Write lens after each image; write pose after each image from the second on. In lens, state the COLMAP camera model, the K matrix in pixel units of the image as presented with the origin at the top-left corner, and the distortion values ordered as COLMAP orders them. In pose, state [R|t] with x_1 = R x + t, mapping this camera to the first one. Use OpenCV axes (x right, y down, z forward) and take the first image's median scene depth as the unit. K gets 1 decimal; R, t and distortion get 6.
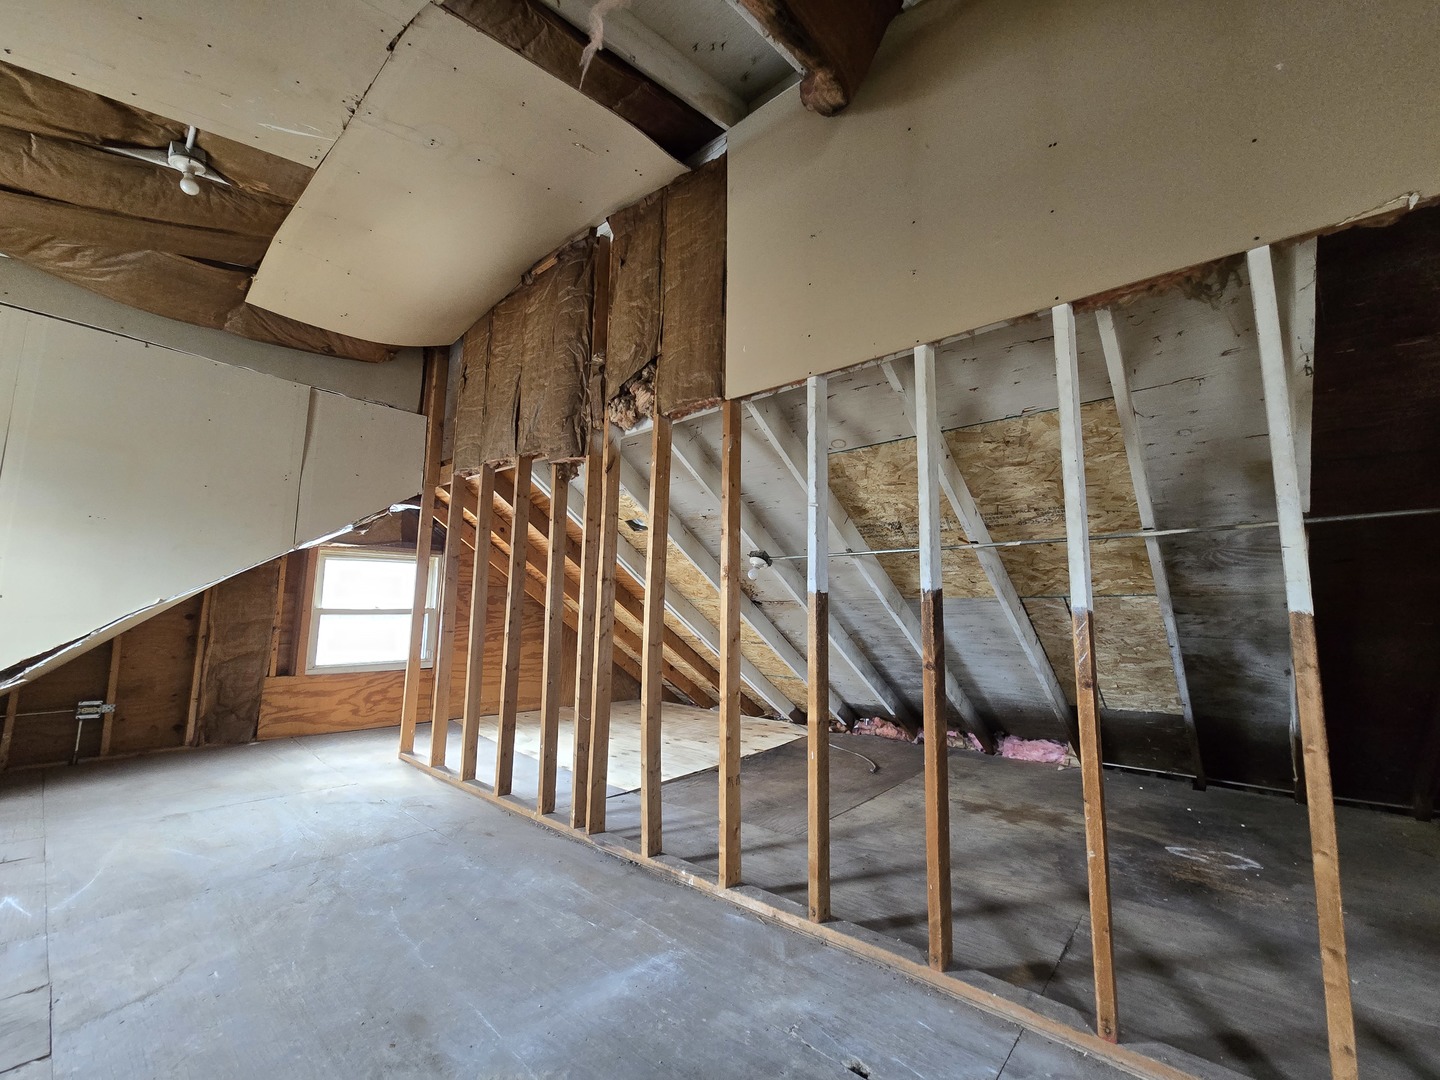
lens RADIAL K [[589.7, 0, 718.0], [0, 589.7, 544.7], [0, 0, 1]] dist [0.001769, 0.000253]
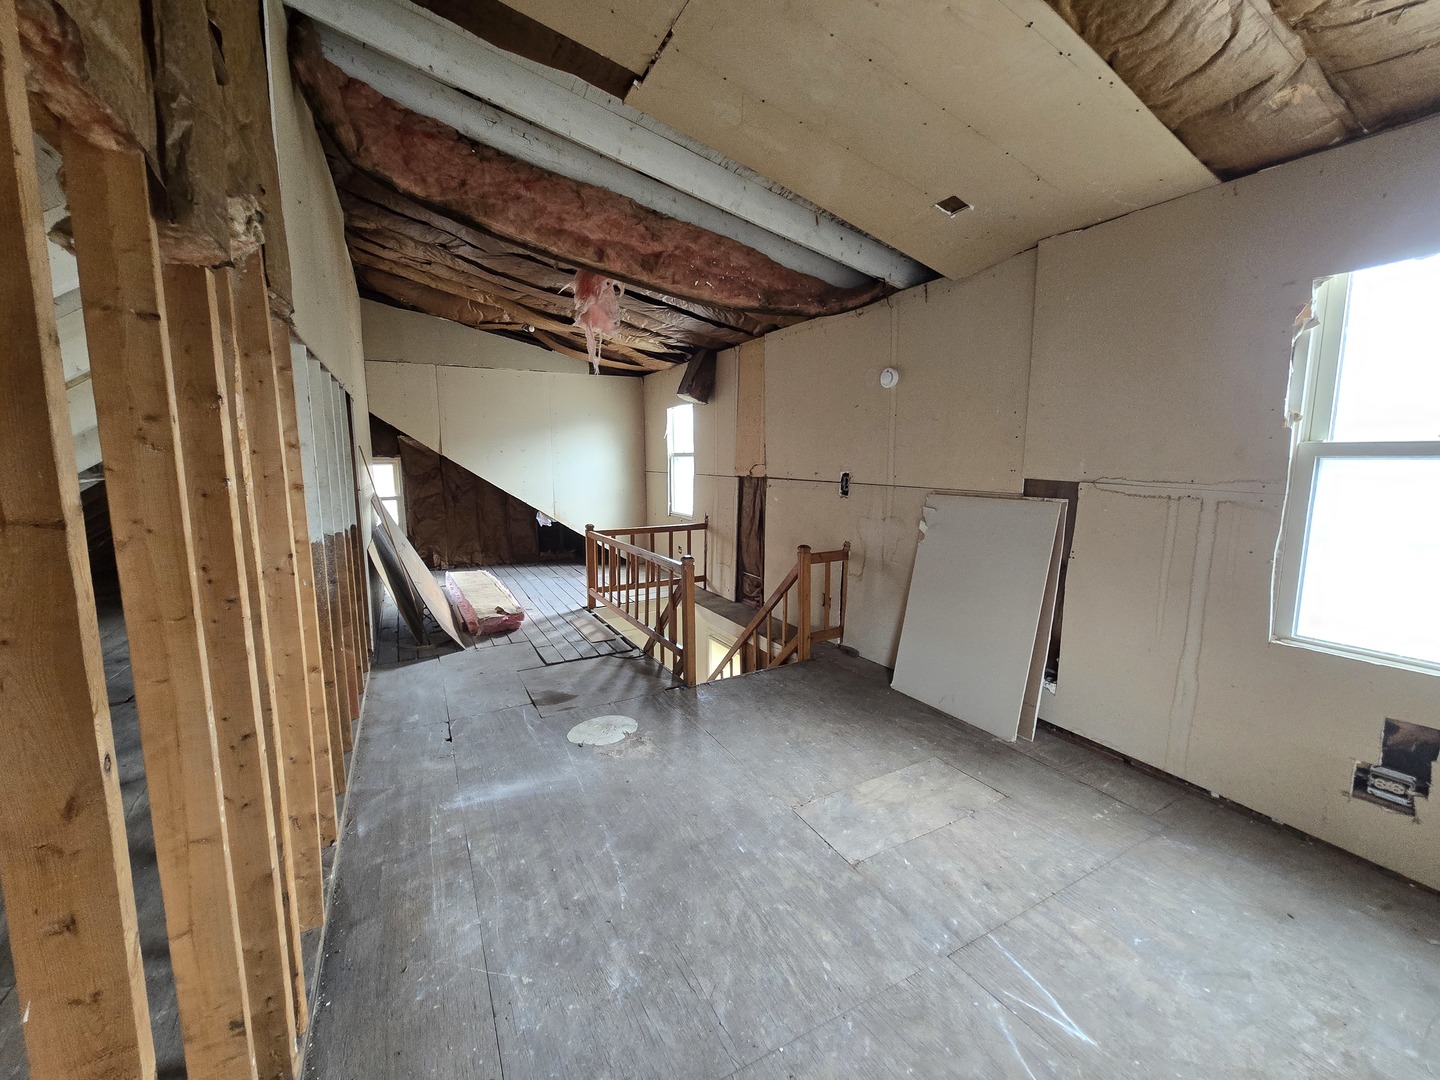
lens RADIAL K [[589.7, 0, 721.7], [0, 589.7, 540.8], [0, 0, 1]] dist [0.001769, 0.000253]
pose [[-0.932050, -0.063563, 0.356710, -1.055144], [-0.057958, 0.997970, 0.026391, -0.002122], [-0.357664, 0.003923, -0.933842, 1.923015]]
